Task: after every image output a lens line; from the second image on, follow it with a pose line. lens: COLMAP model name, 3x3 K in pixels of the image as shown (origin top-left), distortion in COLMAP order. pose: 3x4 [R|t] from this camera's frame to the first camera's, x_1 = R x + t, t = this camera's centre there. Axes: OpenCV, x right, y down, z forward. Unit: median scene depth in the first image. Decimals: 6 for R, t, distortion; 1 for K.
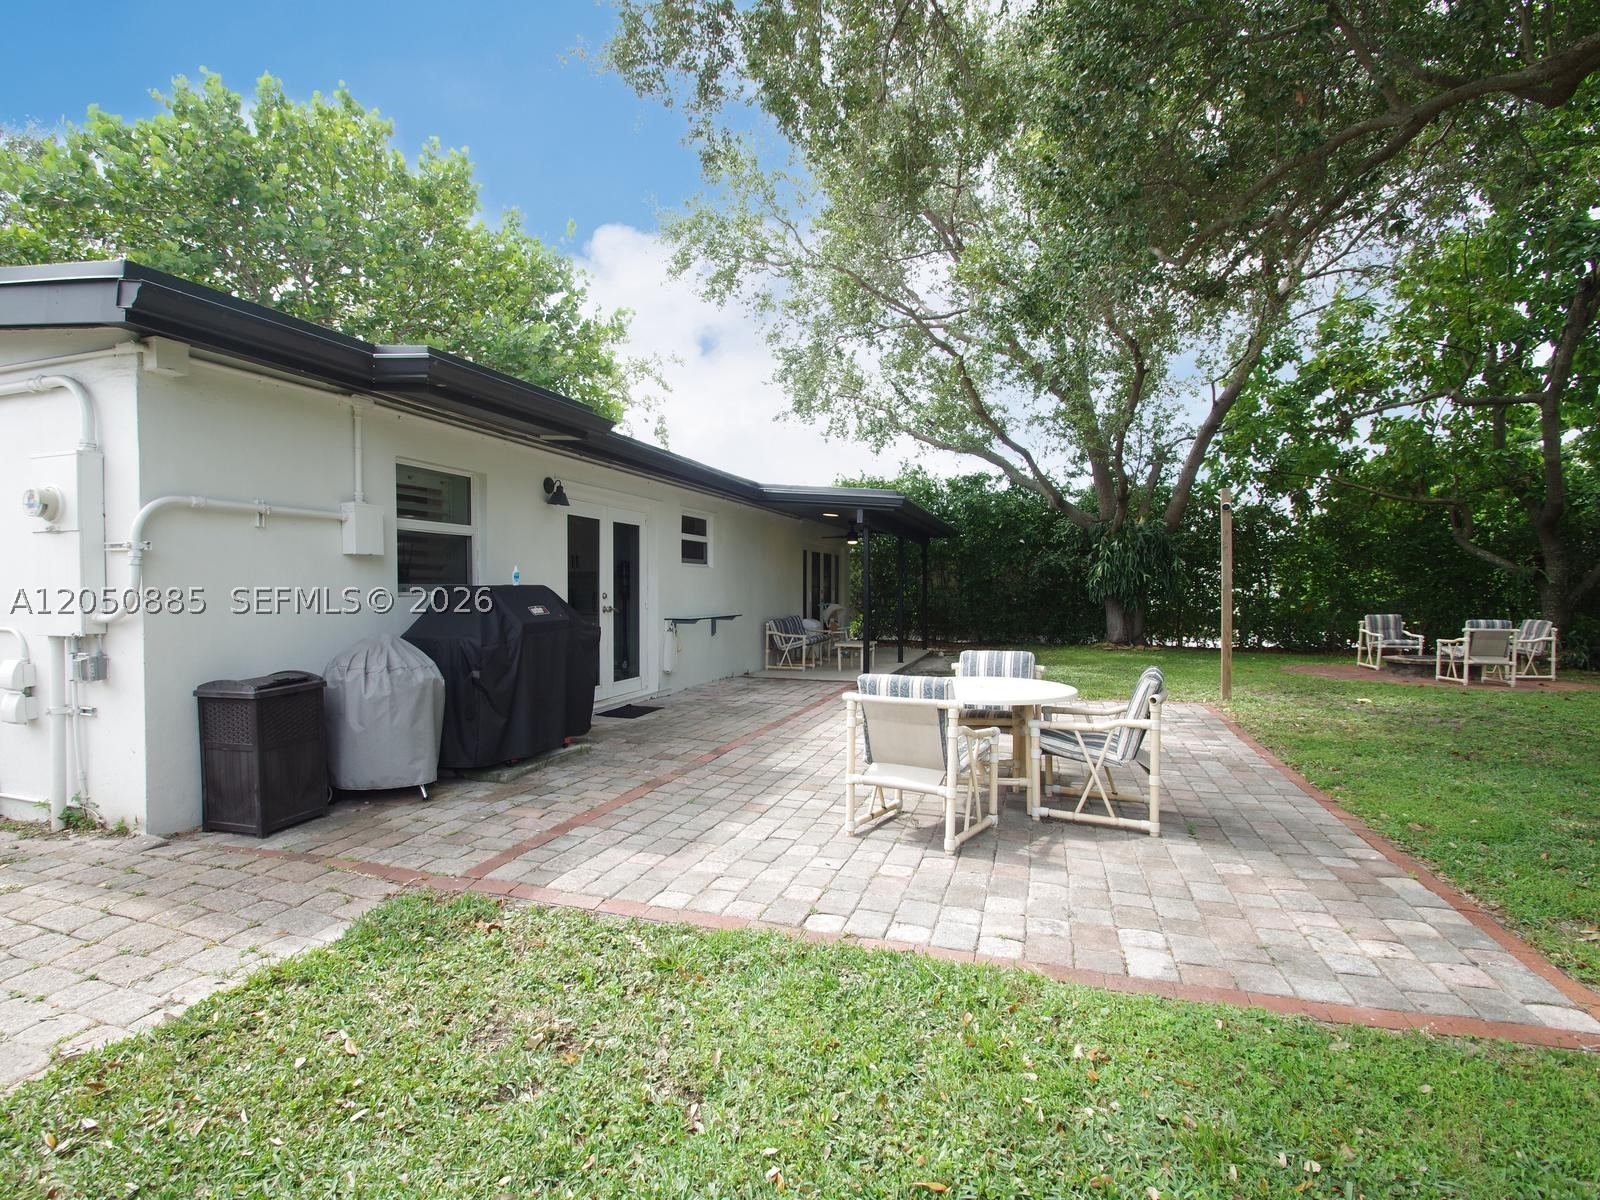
lens RADIAL K [[816.3, 0, 801.5], [0, 816.3, 606.2], [0, 0, 1]] dist [0.004435, -0.000857]
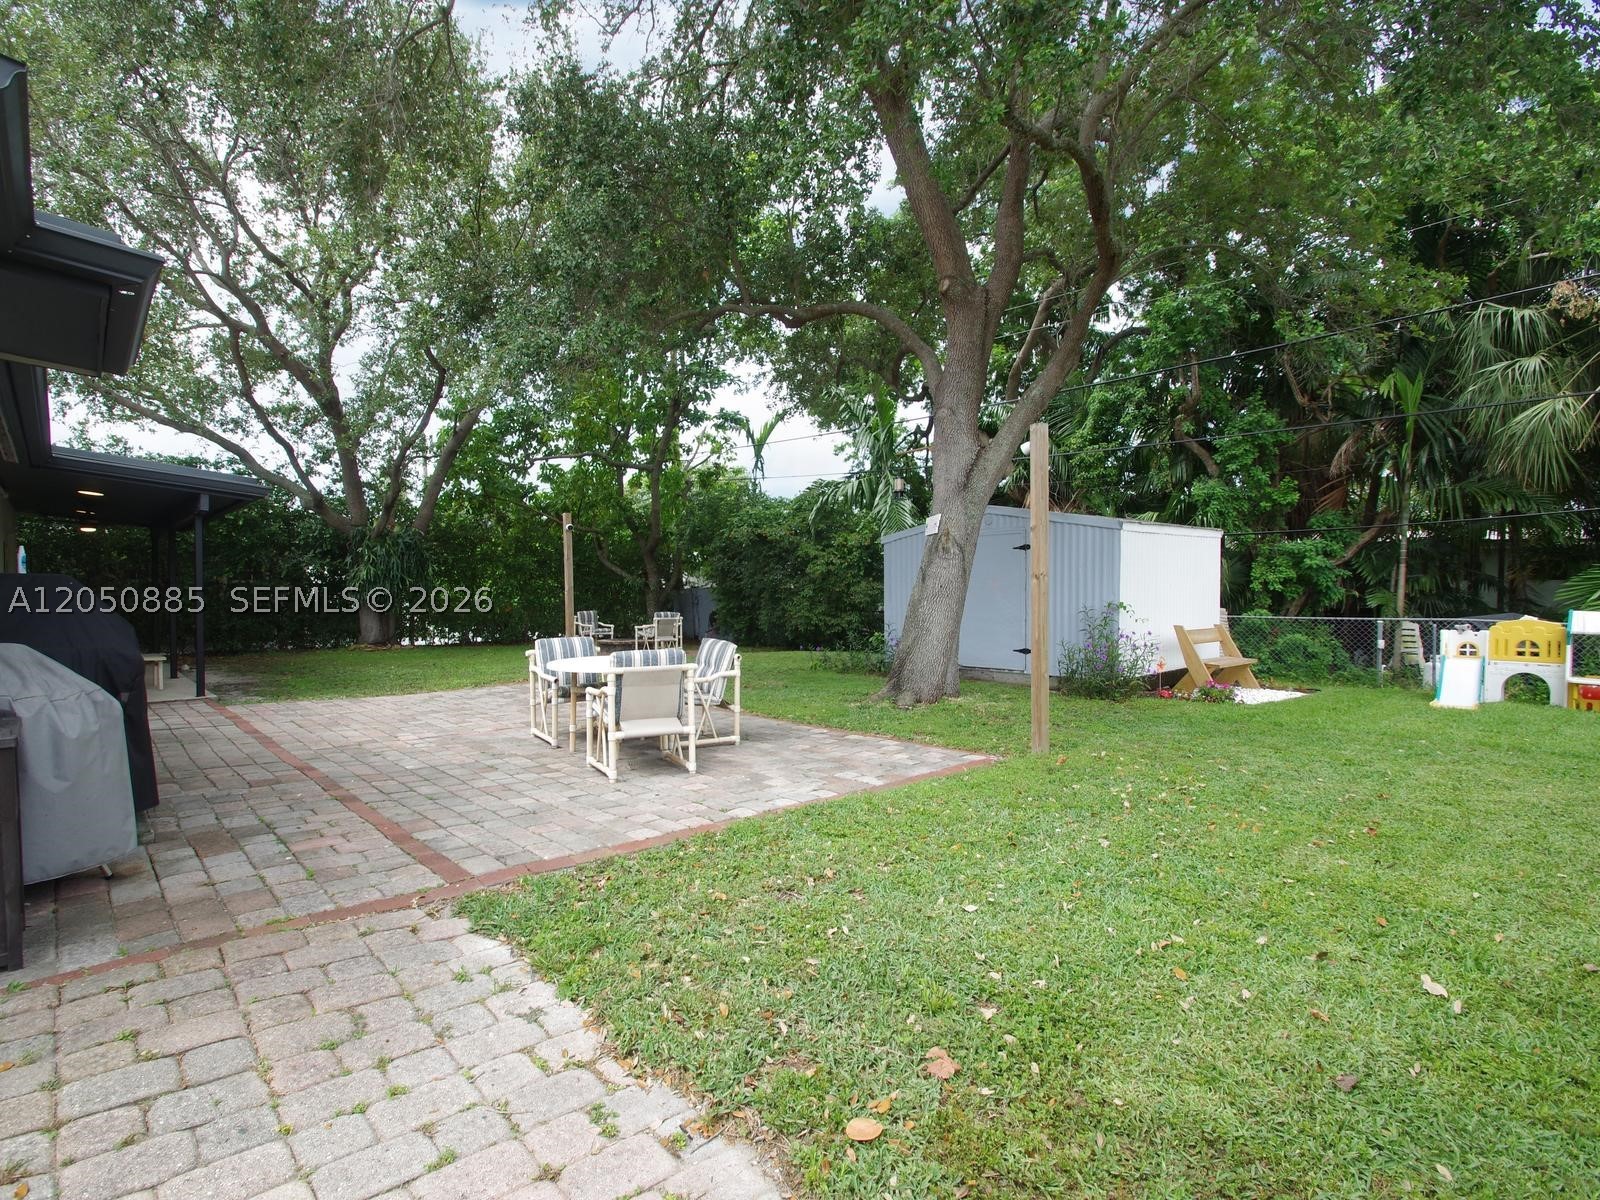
lens RADIAL K [[780.7, 0, 800.1], [0, 780.7, 595.0], [0, 0, 1]] dist [-0.005101, -0.001144]
pose [[0.478177, 0.001414, 0.878262, -0.816762], [0.018320, 0.999765, -0.011584, 0.015225], [-0.878072, 0.021629, 0.478039, 0.175224]]
